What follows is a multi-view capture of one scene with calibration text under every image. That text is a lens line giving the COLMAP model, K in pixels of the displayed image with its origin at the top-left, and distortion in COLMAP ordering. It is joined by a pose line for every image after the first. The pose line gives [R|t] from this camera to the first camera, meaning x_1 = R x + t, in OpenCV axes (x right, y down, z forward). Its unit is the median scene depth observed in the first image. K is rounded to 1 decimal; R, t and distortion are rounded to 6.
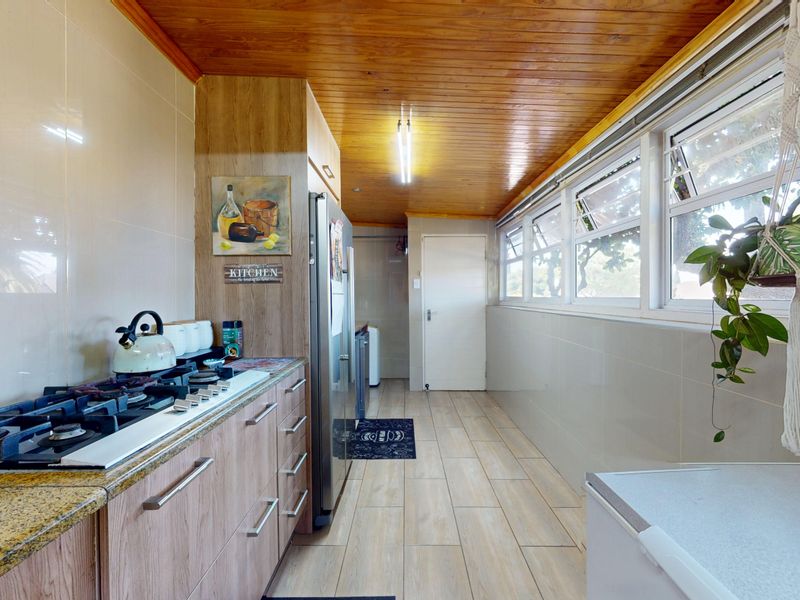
lens RADIAL K [[391.7, 0, 399.4], [0, 391.7, 302.2], [0, 0, 1]] dist [-0.000225, 0.000517]
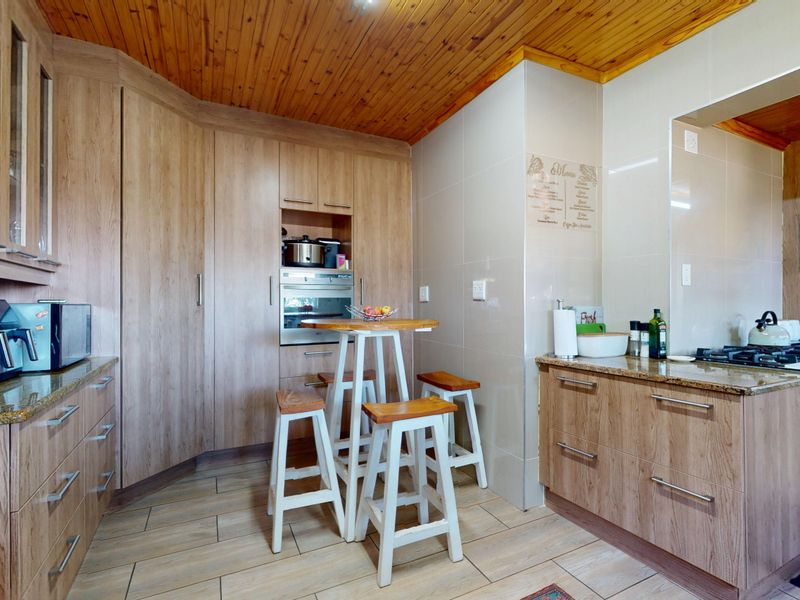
lens RADIAL K [[391.7, 0, 399.4], [0, 391.7, 302.2], [0, 0, 1]] dist [-0.000225, 0.000517]
pose [[0.453994, 0.007313, -0.890975, 0.155202], [-0.006892, 0.999965, 0.004696, -0.013829], [0.890978, 0.004008, 0.454028, -1.214274]]
